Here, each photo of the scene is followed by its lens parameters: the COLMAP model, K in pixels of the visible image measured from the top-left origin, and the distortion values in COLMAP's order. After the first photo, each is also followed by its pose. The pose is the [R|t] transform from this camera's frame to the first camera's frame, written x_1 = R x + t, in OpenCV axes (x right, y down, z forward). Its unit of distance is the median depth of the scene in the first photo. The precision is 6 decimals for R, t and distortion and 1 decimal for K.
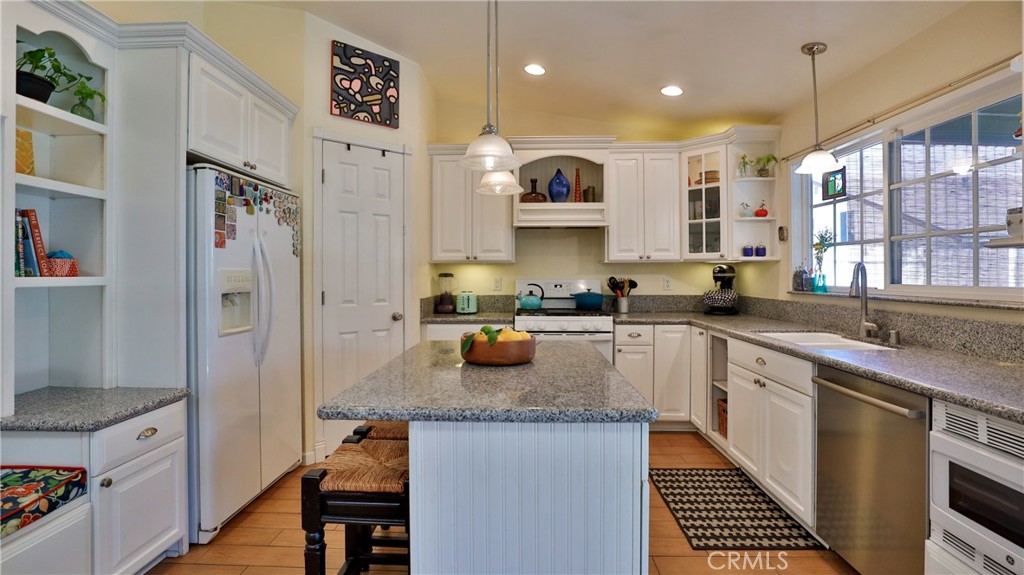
lens RADIAL K [[478.2, 0, 509.5], [0, 478.2, 272.8], [0, 0, 1]] dist [-0.044168, 0.014929]
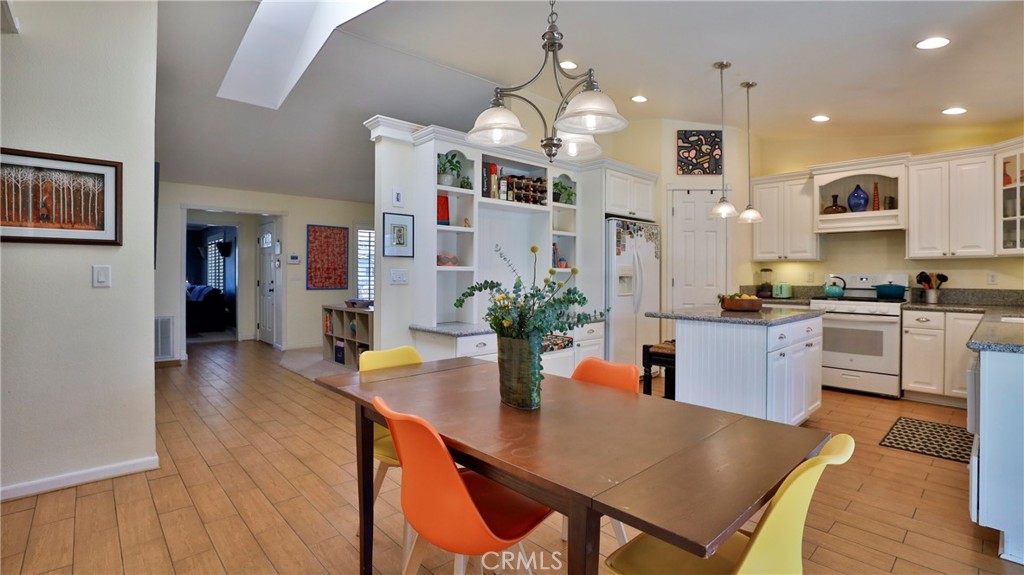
lens RADIAL K [[478.2, 0, 516.9], [0, 478.2, 273.6], [0, 0, 1]] dist [-0.044168, 0.014929]
pose [[0.709296, 0.003726, -0.704901, 0.392985], [-0.004435, 0.999990, 0.000824, 0.020616], [0.704897, 0.002542, 0.709306, -0.578539]]
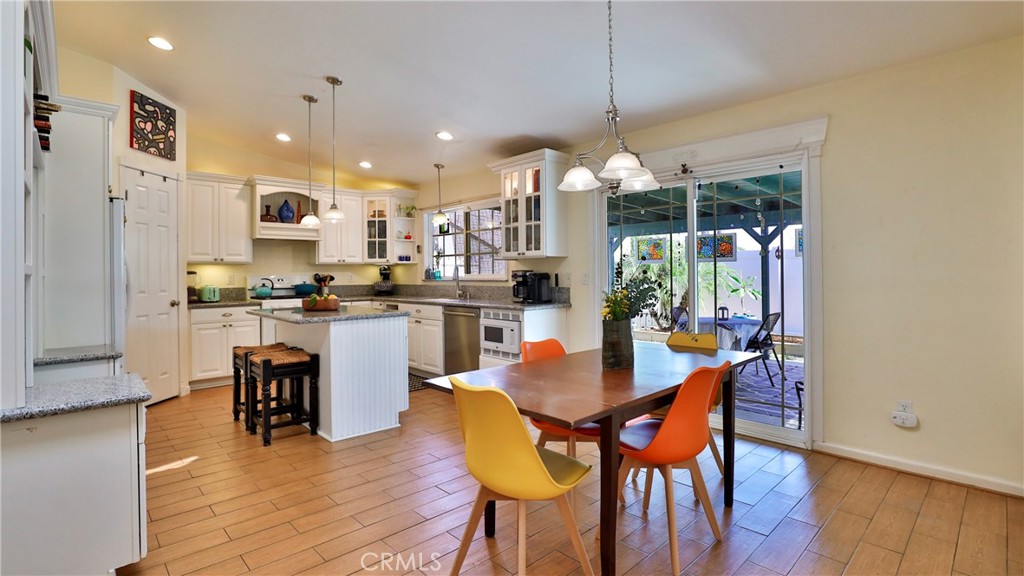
lens RADIAL K [[478.2, 0, 508.9], [0, 478.2, 269.4], [0, 0, 1]] dist [-0.044168, 0.014929]
pose [[0.705186, 0.001112, 0.709022, -0.521061], [0.008000, 0.999923, -0.009524, 0.018176], [-0.708977, 0.012388, 0.705122, -0.594060]]
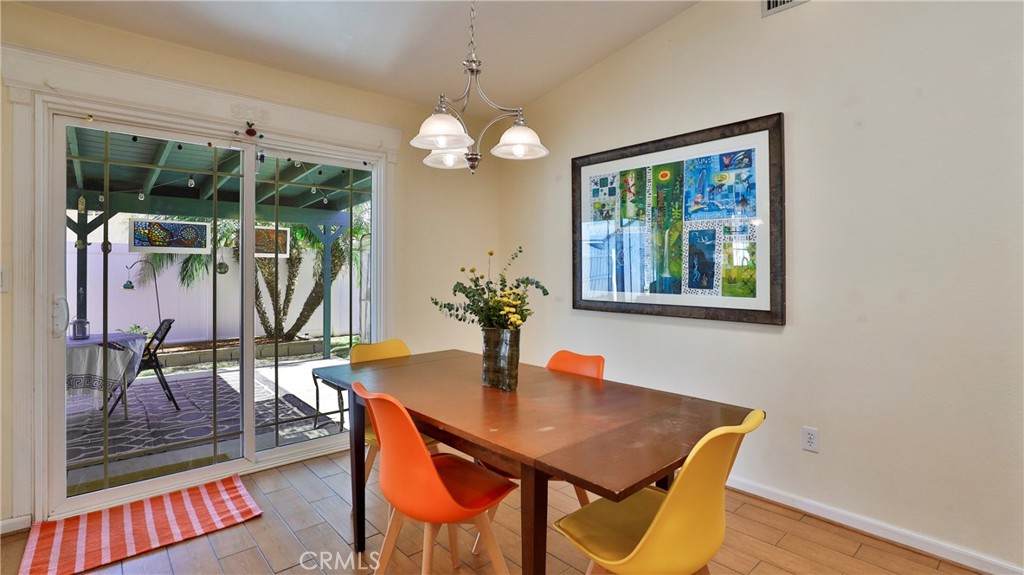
lens RADIAL K [[478.2, 0, 506.0], [0, 478.2, 269.4], [0, 0, 1]] dist [-0.044168, 0.014929]
pose [[-0.679222, 0.002883, 0.733927, -0.339219], [-0.000088, 0.999992, -0.004010, 0.019953], [-0.733933, -0.002788, -0.679216, 0.117998]]
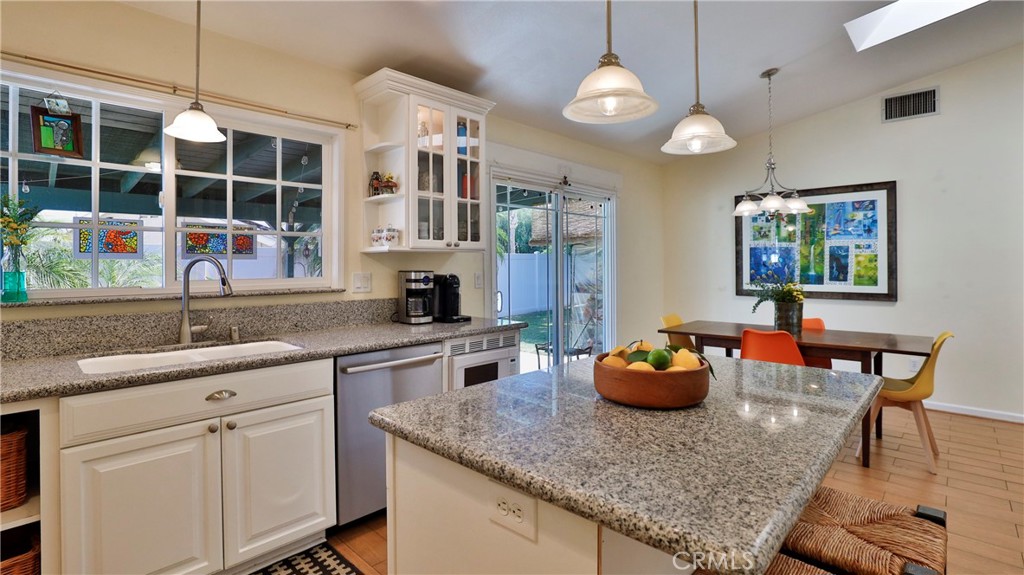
lens RADIAL K [[478.2, 0, 502.4], [0, 478.2, 269.2], [0, 0, 1]] dist [-0.044168, 0.014929]
pose [[-0.733953, 0.001873, 0.679198, -0.180456], [0.007568, 0.999957, 0.005421, 0.001287], [-0.679158, 0.009119, -0.733935, 0.926643]]
